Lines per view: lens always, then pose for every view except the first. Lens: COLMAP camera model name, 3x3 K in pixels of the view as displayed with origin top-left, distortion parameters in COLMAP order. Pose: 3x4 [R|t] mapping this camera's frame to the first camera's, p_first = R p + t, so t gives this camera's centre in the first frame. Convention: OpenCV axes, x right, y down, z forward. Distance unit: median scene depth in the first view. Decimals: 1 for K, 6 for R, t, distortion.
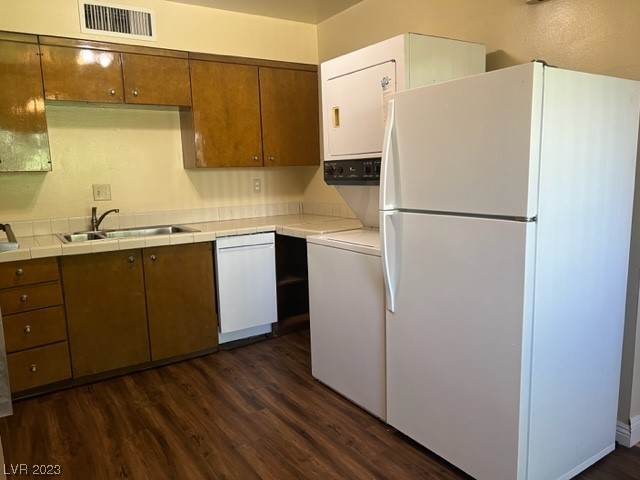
lens RADIAL K [[483.8, 0, 324.6], [0, 483.8, 241.3], [0, 0, 1]] dist [0.054084, -0.054117]
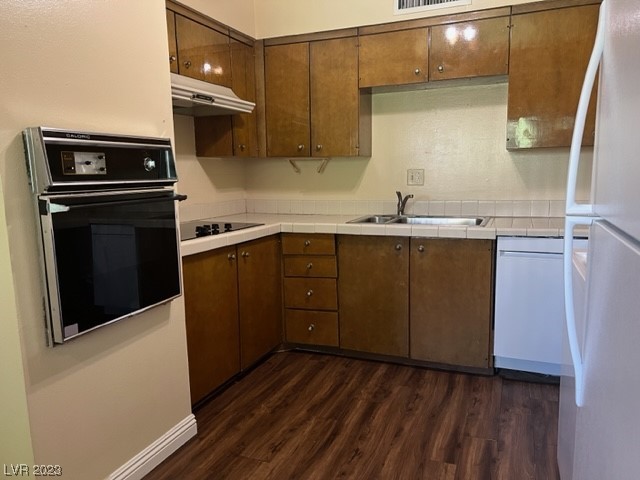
lens RADIAL K [[483.8, 0, 324.4], [0, 483.8, 243.1], [0, 0, 1]] dist [0.054084, -0.054117]
pose [[0.569040, 0.135930, -0.810997, 0.294110], [-0.116845, 0.989602, 0.083881, -0.033553], [0.813966, 0.047029, 0.579006, 0.334782]]
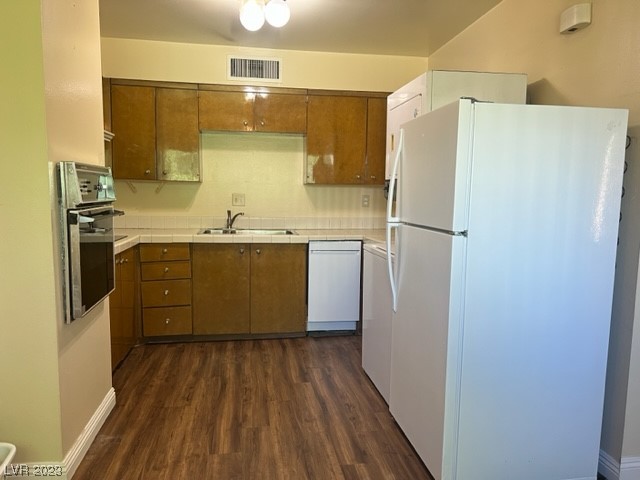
lens RADIAL K [[483.8, 0, 325.4], [0, 483.8, 241.1], [0, 0, 1]] dist [0.054084, -0.054117]
pose [[0.912287, 0.083415, -0.400966, 0.324910], [-0.099970, 0.994779, -0.020506, 0.014876], [0.397162, 0.058791, 0.915863, -0.092741]]
